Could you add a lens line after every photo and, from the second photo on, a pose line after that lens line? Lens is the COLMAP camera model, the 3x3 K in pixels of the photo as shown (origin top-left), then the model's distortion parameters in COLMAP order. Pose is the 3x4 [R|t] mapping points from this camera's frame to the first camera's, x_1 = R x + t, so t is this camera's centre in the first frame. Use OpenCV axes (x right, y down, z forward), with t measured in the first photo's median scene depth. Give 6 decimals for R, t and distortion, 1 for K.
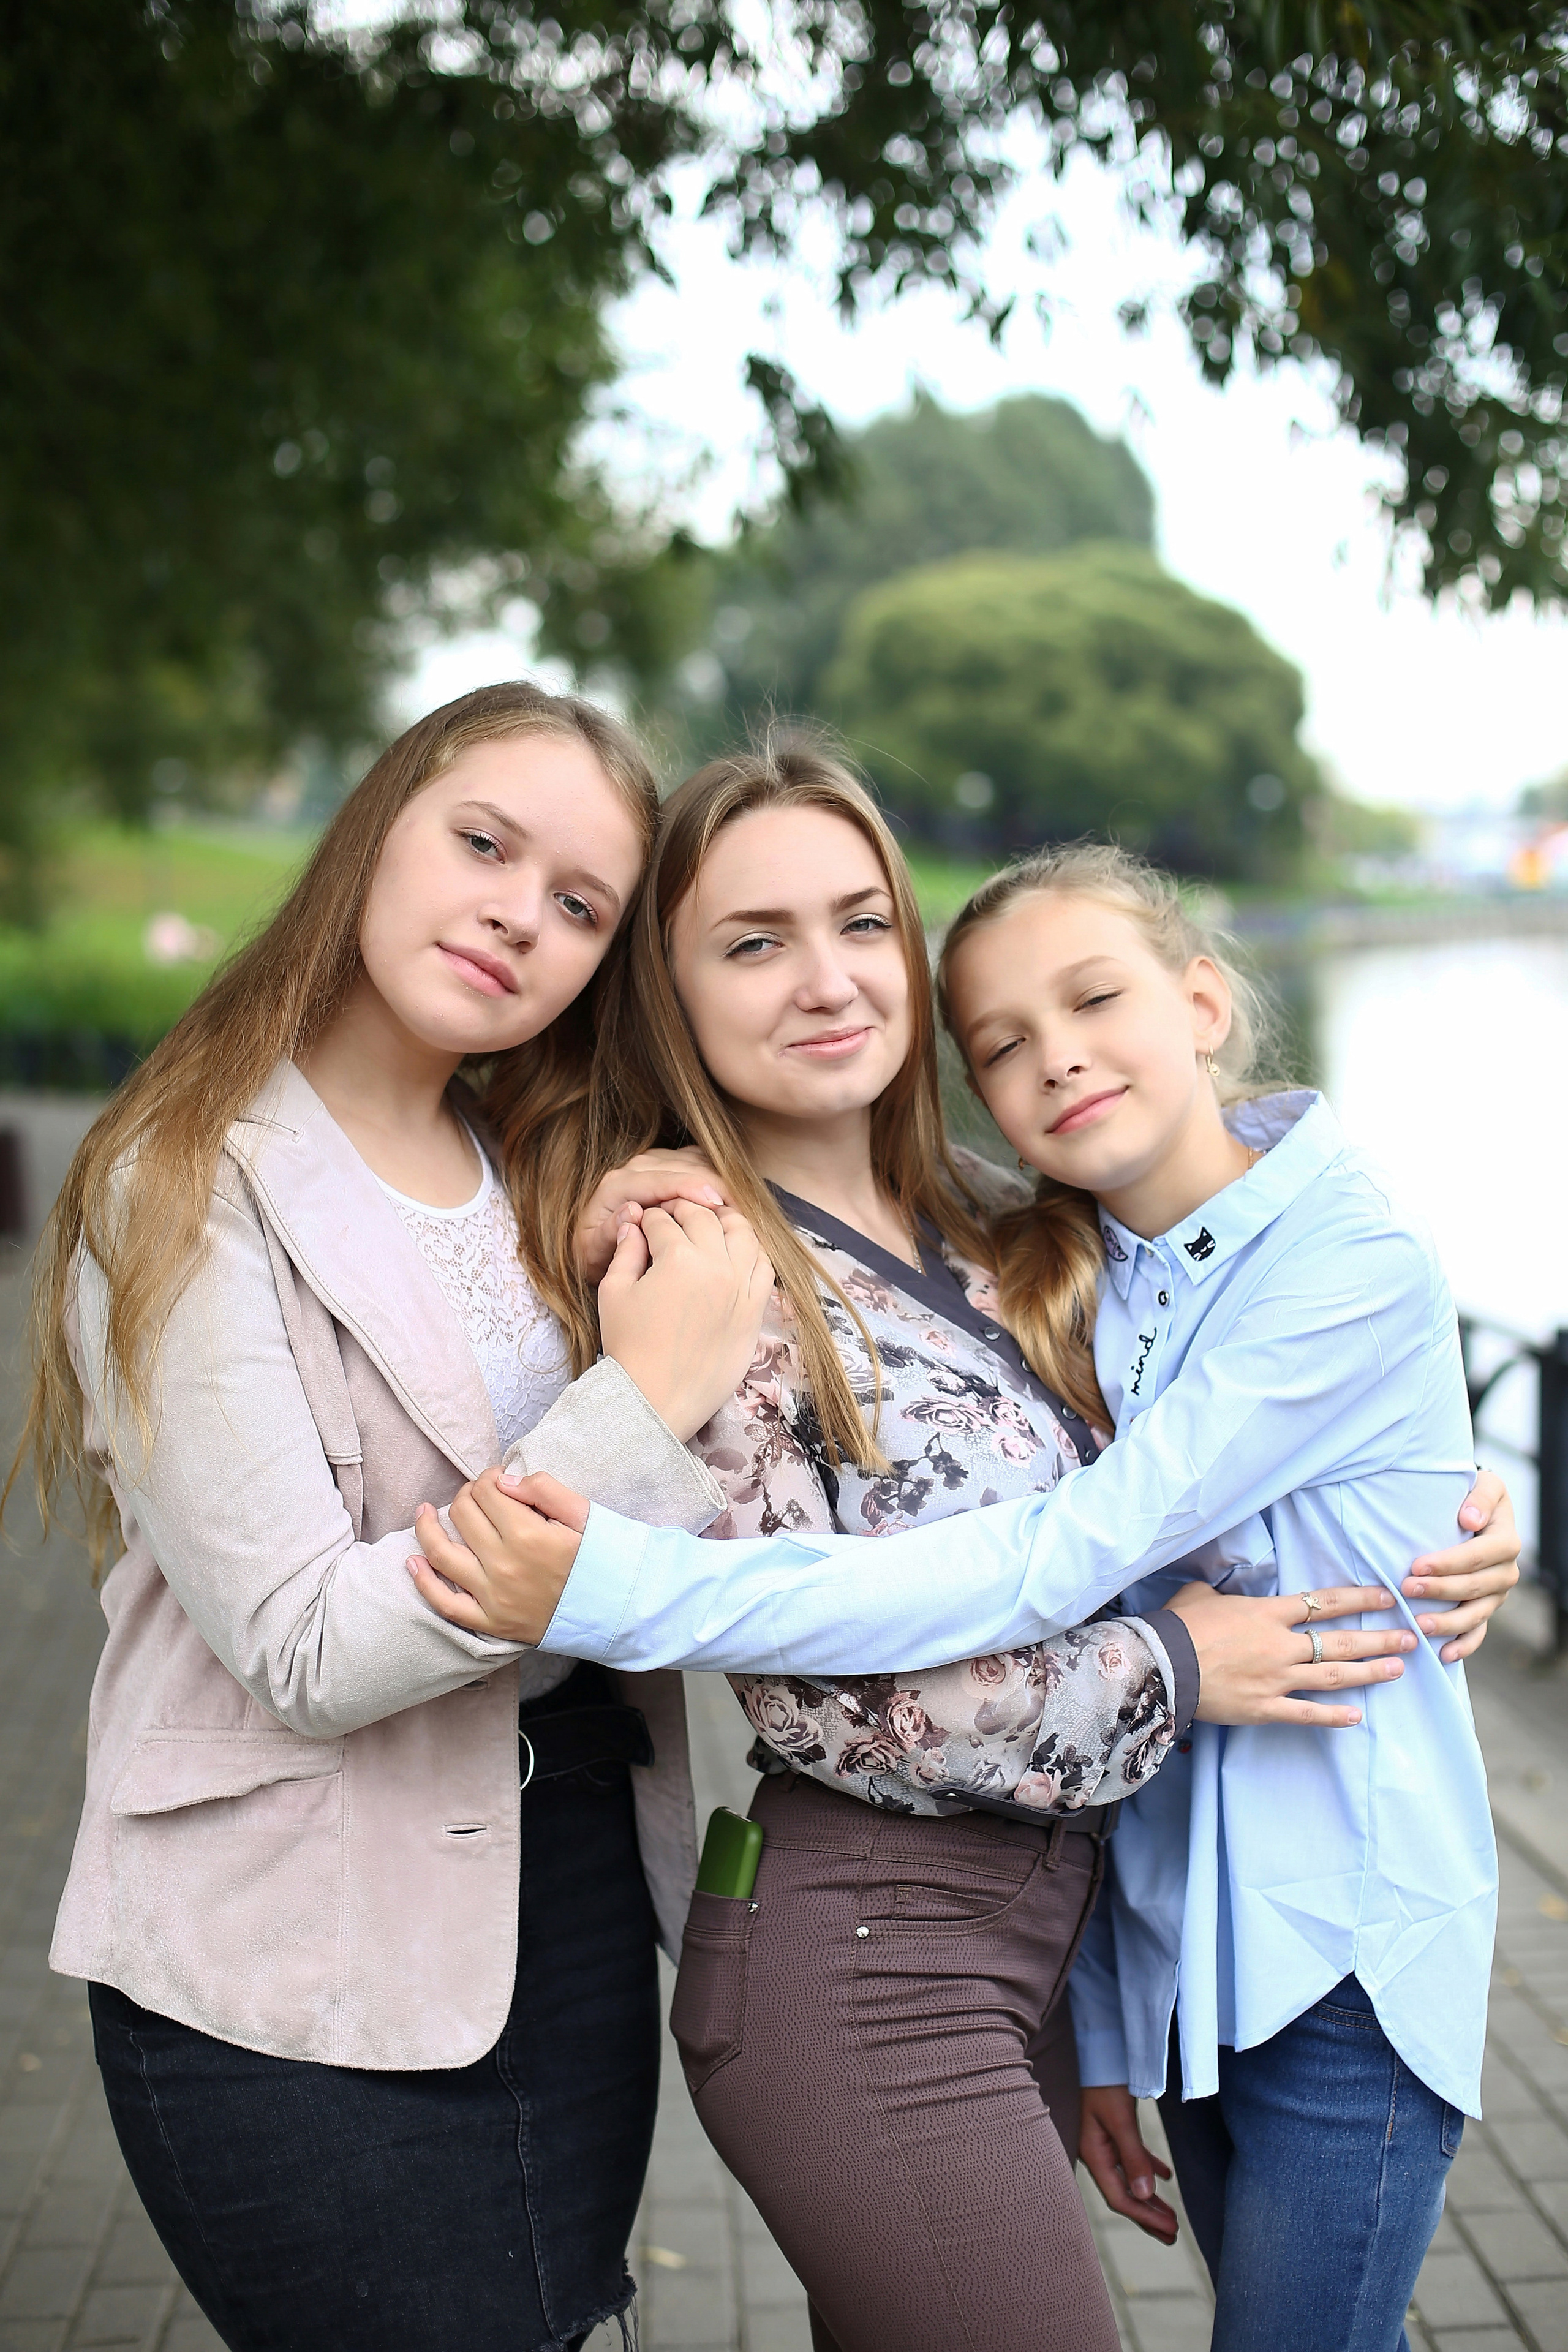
lens RADIAL K [[3438.4, 0, 784.0], [0, 3438.4, 1176.0], [0, 0, 1]] dist [0.007688, 0.035692]
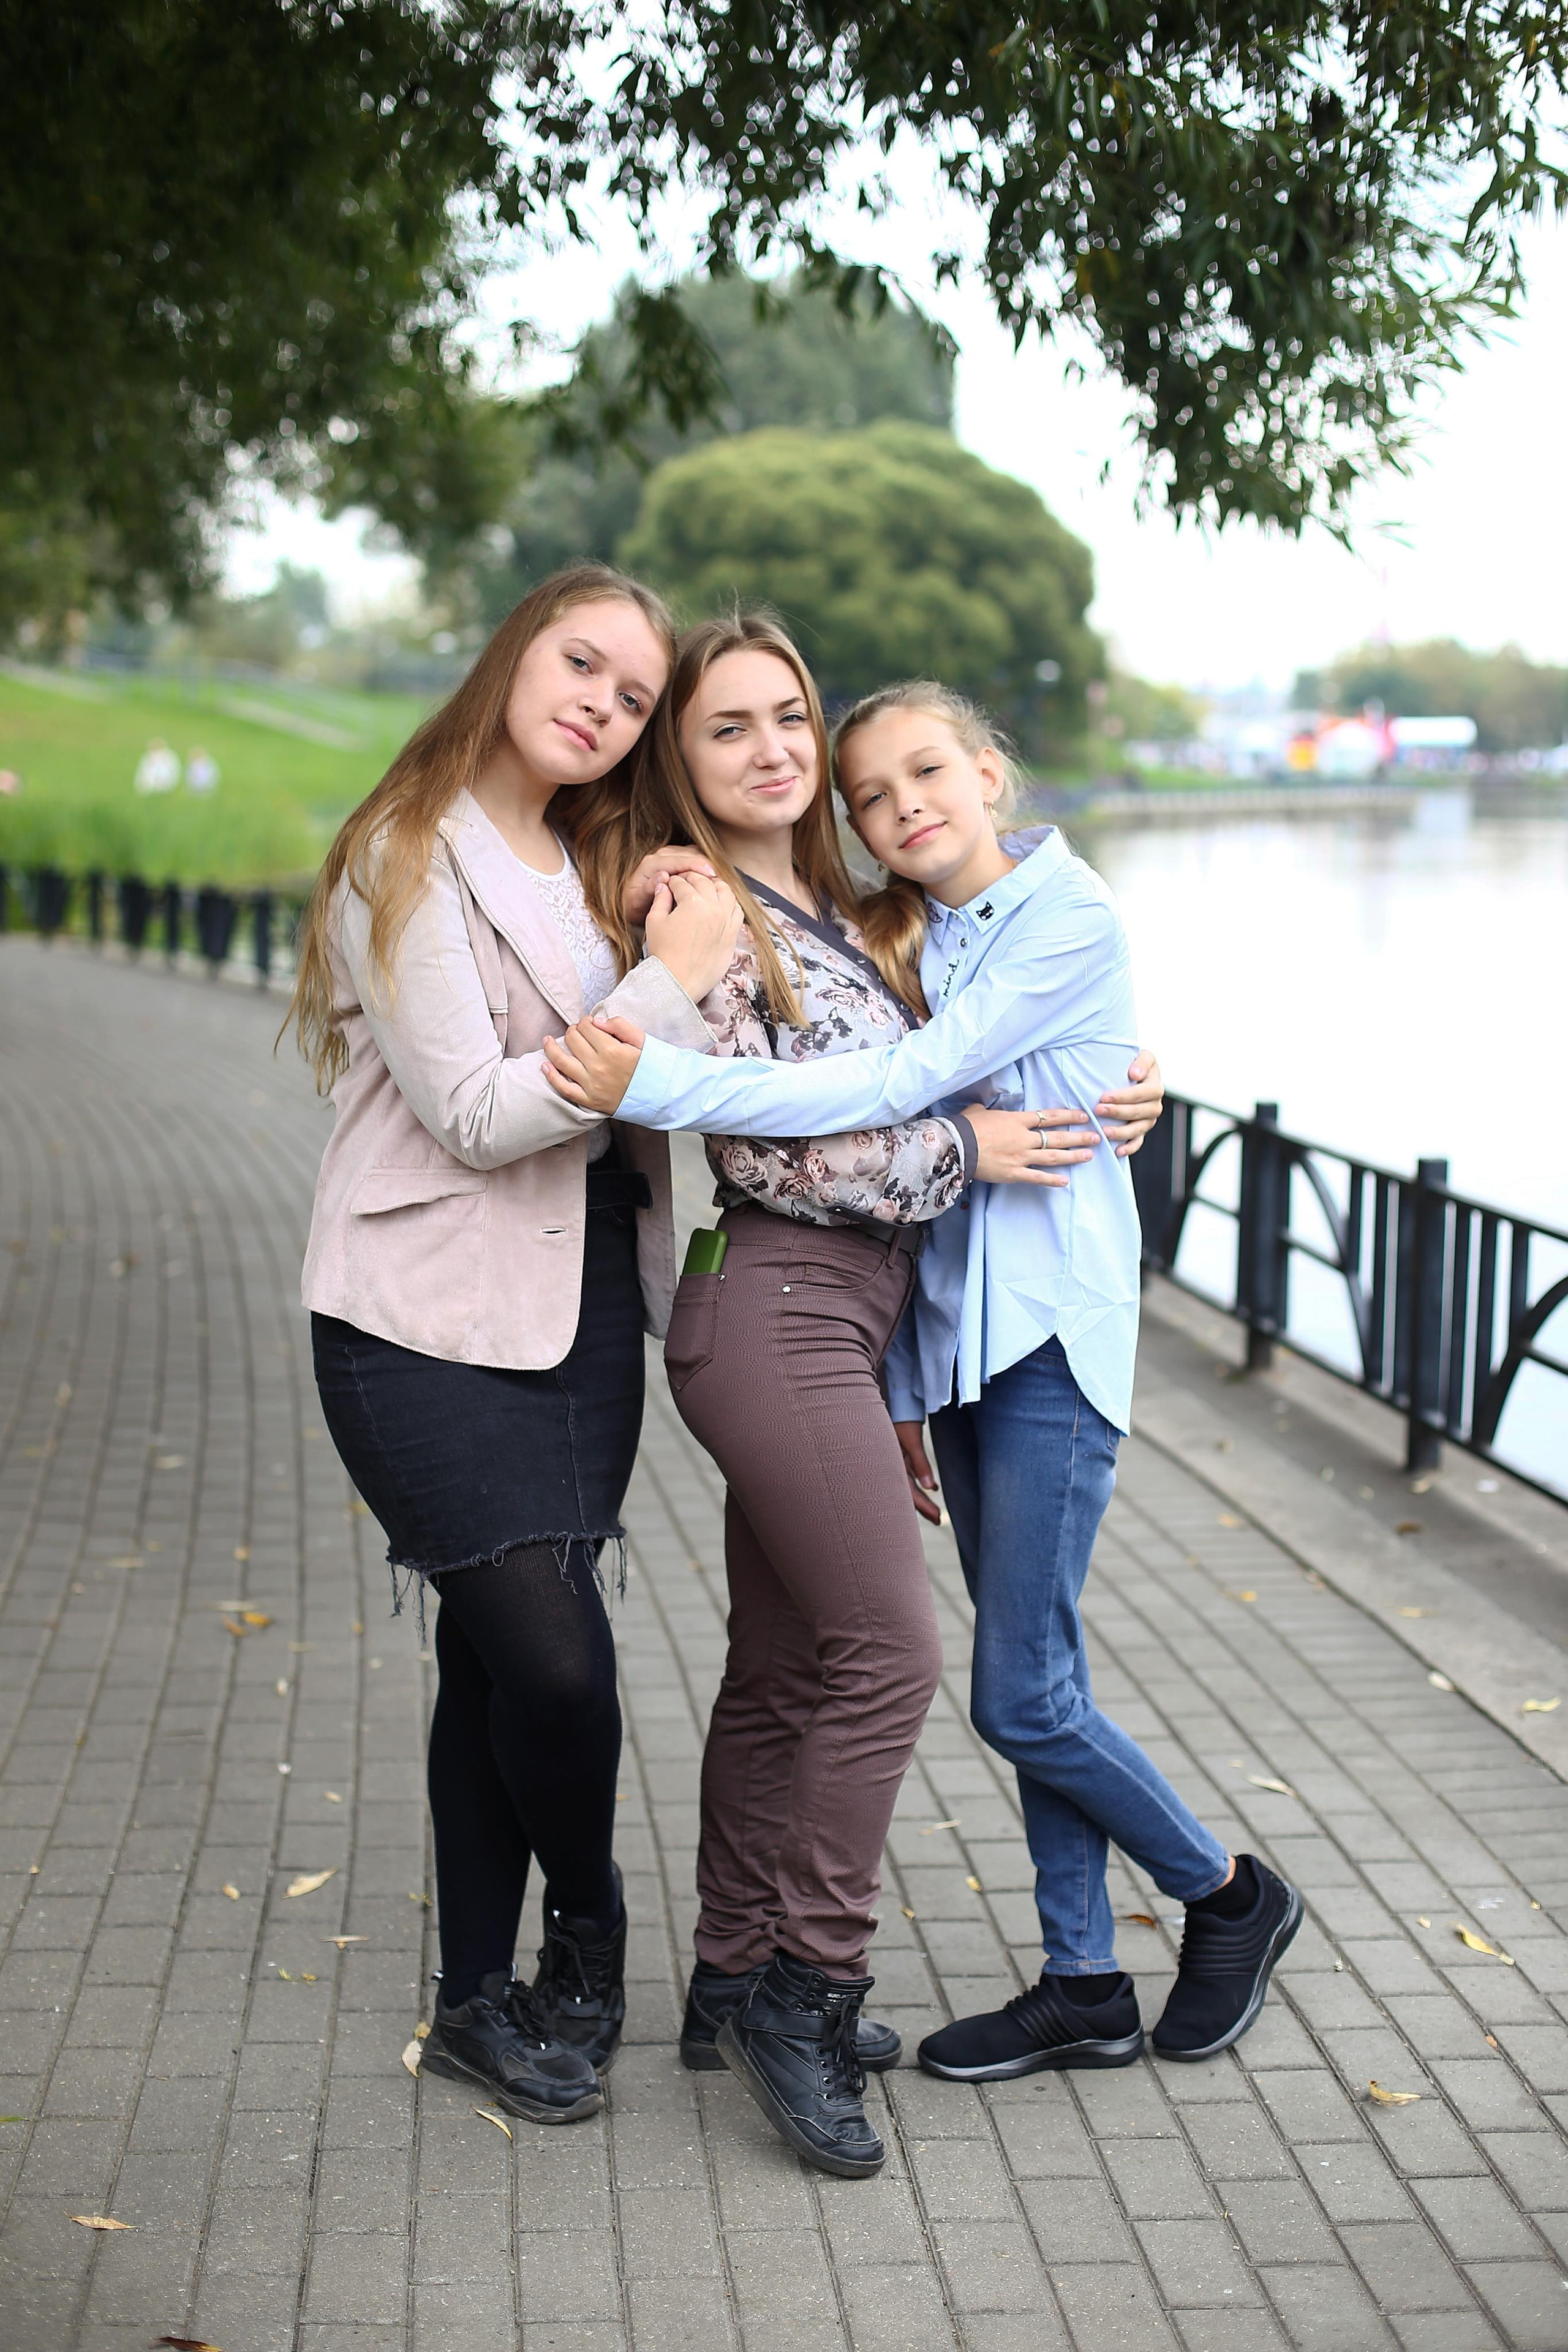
lens RADIAL K [[3487.1, 0, 784.0], [0, 3487.1, 1176.0], [0, 0, 1]] dist [0.031614, -0.509088]
pose [[0.997279, 0.027544, 0.068382, -0.098036], [-0.030043, 0.998908, 0.035787, 0.094078], [-0.067322, -0.037744, 0.997017, -0.757038]]
